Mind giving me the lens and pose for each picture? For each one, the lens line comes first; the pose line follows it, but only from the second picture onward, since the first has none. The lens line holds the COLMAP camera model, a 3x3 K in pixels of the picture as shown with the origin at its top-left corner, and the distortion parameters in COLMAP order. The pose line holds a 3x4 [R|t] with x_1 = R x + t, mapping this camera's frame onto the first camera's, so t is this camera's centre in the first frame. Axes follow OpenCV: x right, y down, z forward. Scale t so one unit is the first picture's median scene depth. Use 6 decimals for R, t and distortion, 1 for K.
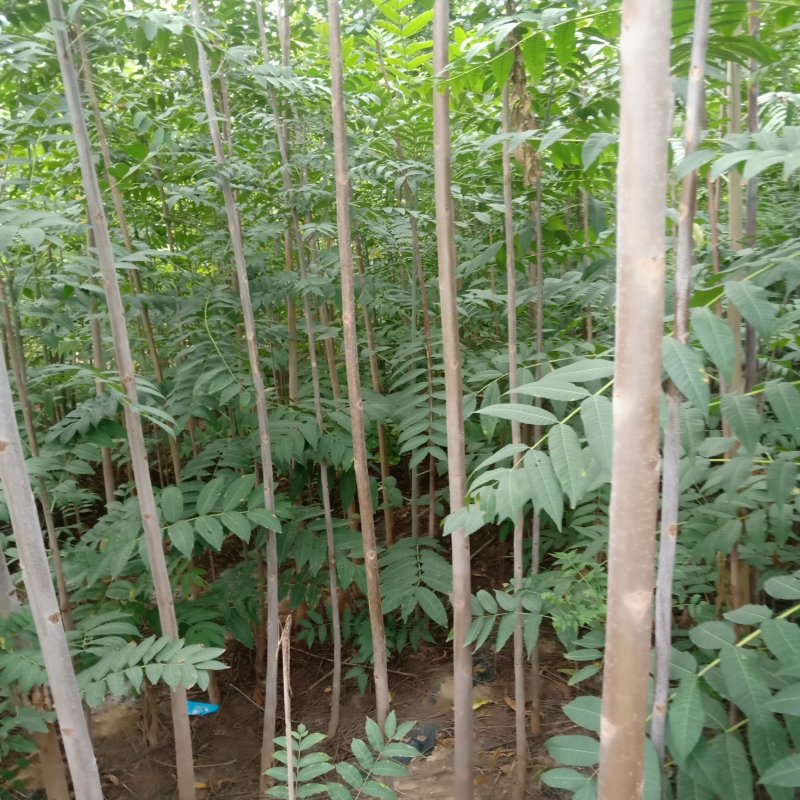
lens RADIAL K [[828.4, 0, 400.0], [0, 828.4, 400.0], [0, 0, 1]] dist [-0.018269, -0.027521]
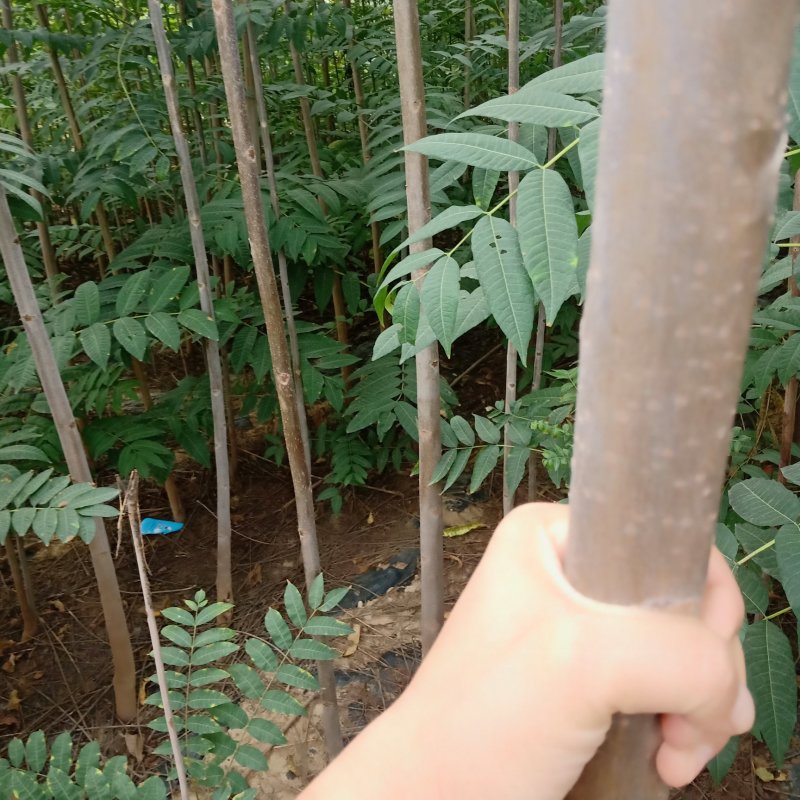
lens RADIAL K [[791.4, 0, 400.0], [0, 791.4, 400.0], [0, 0, 1]] dist [0.056864, -0.006789]
pose [[0.998826, 0.013404, -0.046542, 0.078692], [-0.001480, 0.968939, 0.247297, 0.026986], [0.048412, -0.246938, 0.967821, 0.261807]]
